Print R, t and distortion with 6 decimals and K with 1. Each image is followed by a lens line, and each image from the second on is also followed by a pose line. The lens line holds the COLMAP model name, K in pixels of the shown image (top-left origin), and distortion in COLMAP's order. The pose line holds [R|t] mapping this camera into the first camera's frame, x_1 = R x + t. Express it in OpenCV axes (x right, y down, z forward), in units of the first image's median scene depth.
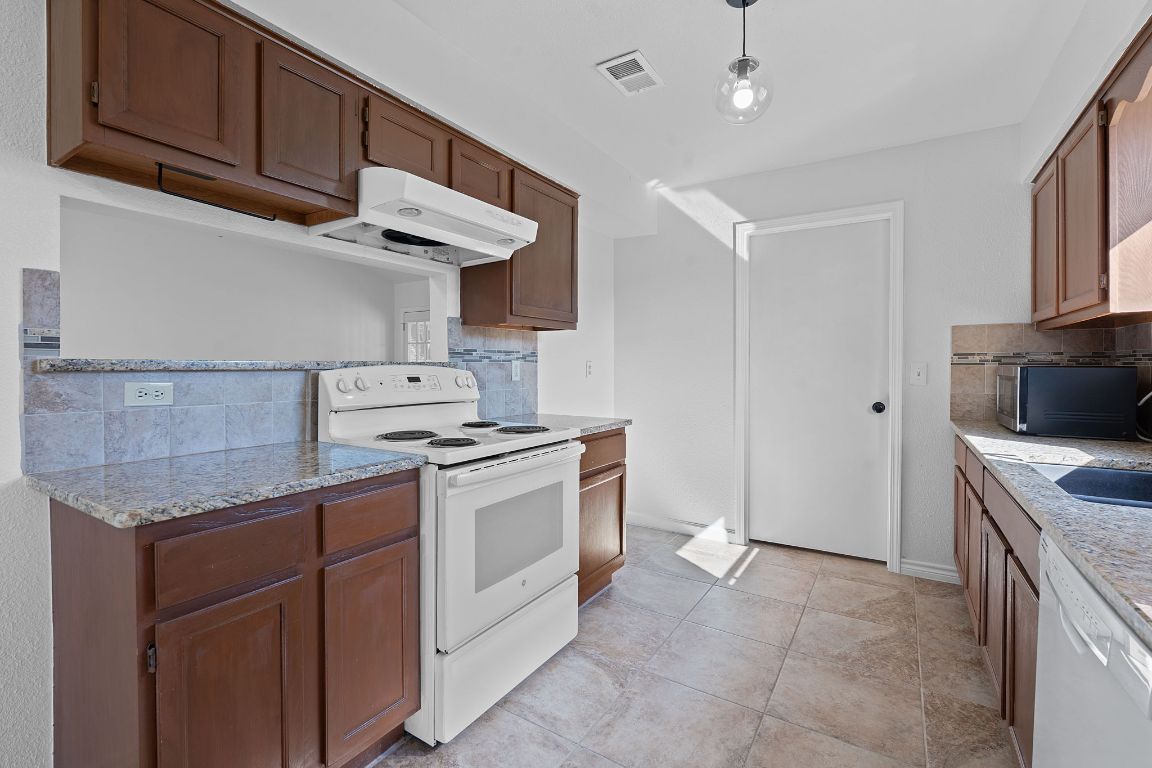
lens RADIAL K [[511.7, 0, 578.0], [0, 511.7, 368.5], [0, 0, 1]] dist [-0.004187, -0.000005]
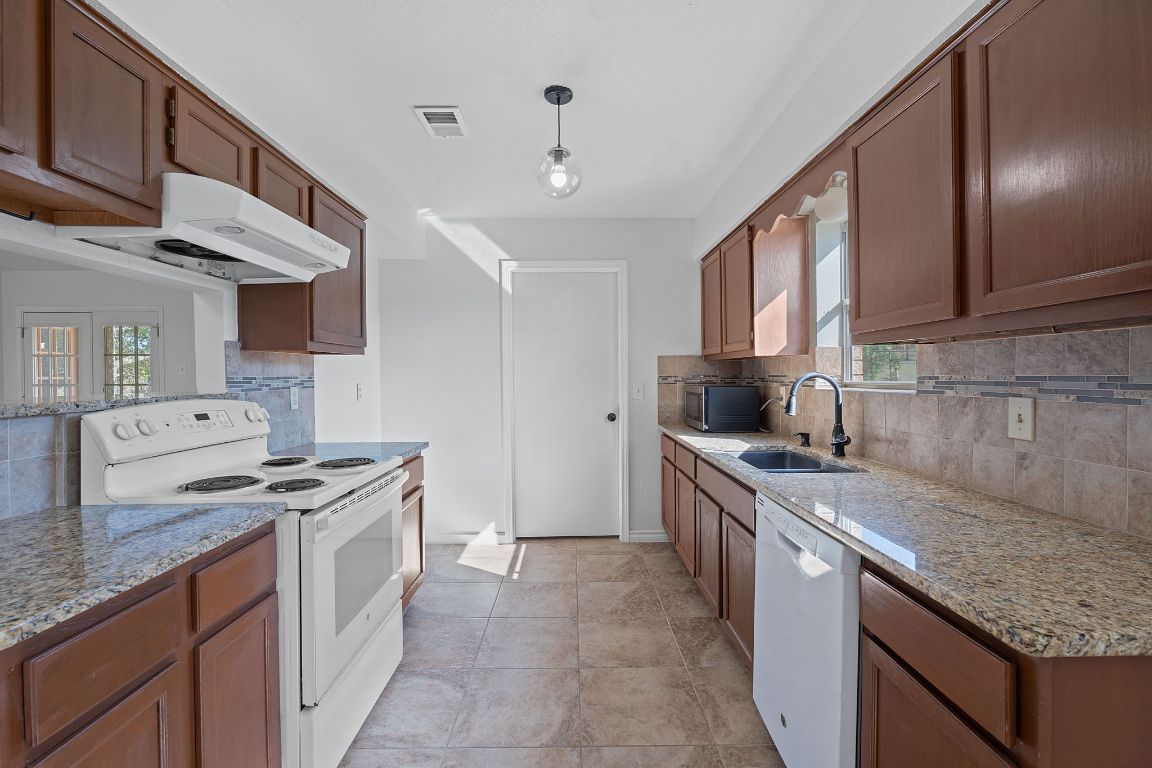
lens RADIAL K [[507.3, 0, 577.6], [0, 507.3, 376.3], [0, 0, 1]] dist [-0.001259, 0.000781]
pose [[0.840951, -0.009068, 0.541036, -0.248238], [0.011143, 0.999938, -0.000560, -0.038487], [-0.540997, 0.006500, 0.840999, -0.048616]]
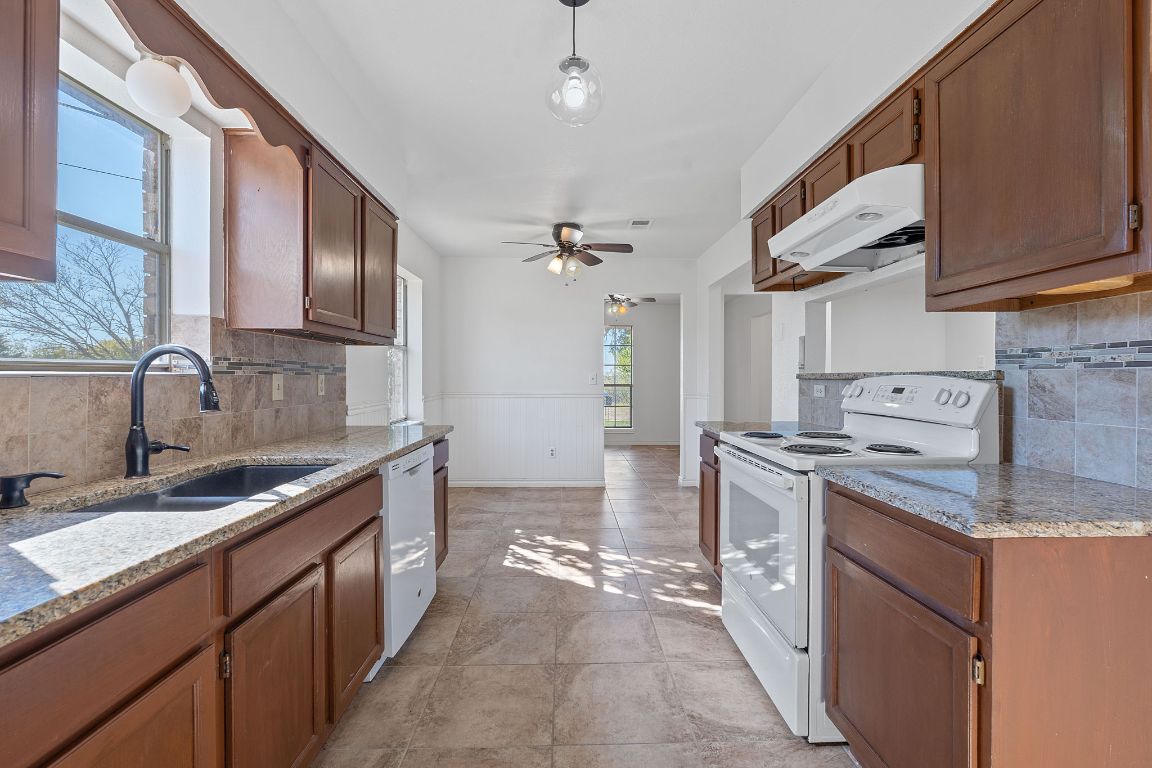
lens RADIAL K [[507.3, 0, 577.6], [0, 507.3, 376.3], [0, 0, 1]] dist [-0.001259, 0.000781]
pose [[-0.834793, -0.003390, -0.550553, 0.669297], [-0.004732, 0.999988, 0.001017, -0.003171], [0.550544, 0.003454, -0.834799, 1.433517]]
